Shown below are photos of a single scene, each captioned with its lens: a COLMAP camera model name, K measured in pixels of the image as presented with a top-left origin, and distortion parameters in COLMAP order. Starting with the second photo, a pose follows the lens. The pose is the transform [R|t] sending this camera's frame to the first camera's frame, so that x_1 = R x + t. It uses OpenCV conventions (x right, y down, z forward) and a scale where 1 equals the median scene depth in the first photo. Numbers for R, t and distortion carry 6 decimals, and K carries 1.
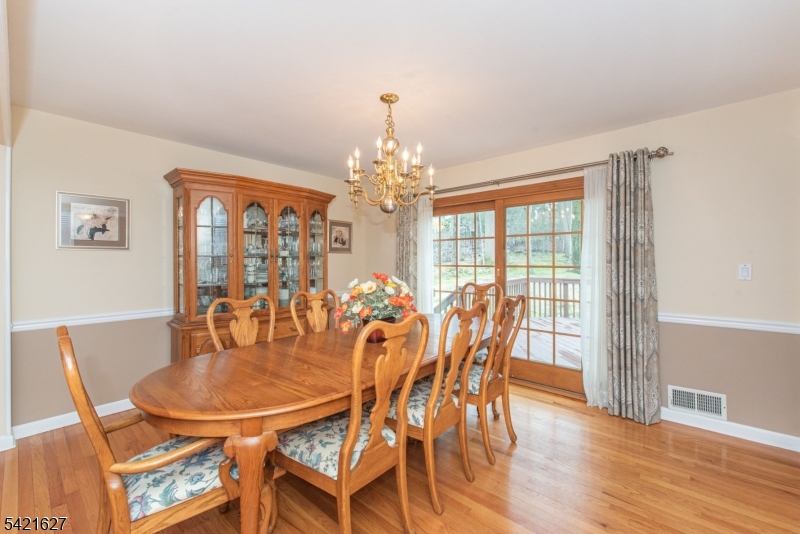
lens RADIAL K [[335.8, 0, 403.0], [0, 335.8, 256.7], [0, 0, 1]] dist [0.002576, 0.000242]
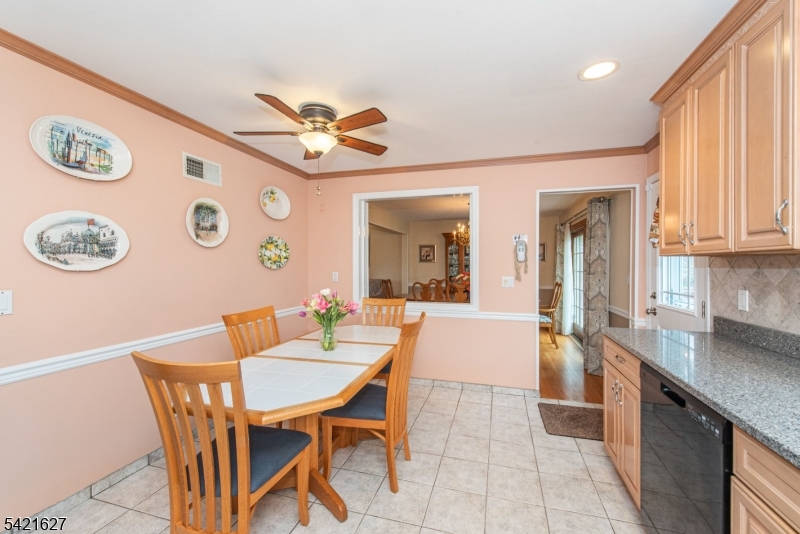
lens RADIAL K [[318.5, 0, 406.6], [0, 318.5, 255.5], [0, 0, 1]] dist [0.000554, -0.000082]
pose [[0.426945, -0.018042, -0.904097, 1.422615], [0.009135, 0.999836, -0.015639, -0.035642], [0.904231, -0.001582, 0.427040, -0.351904]]
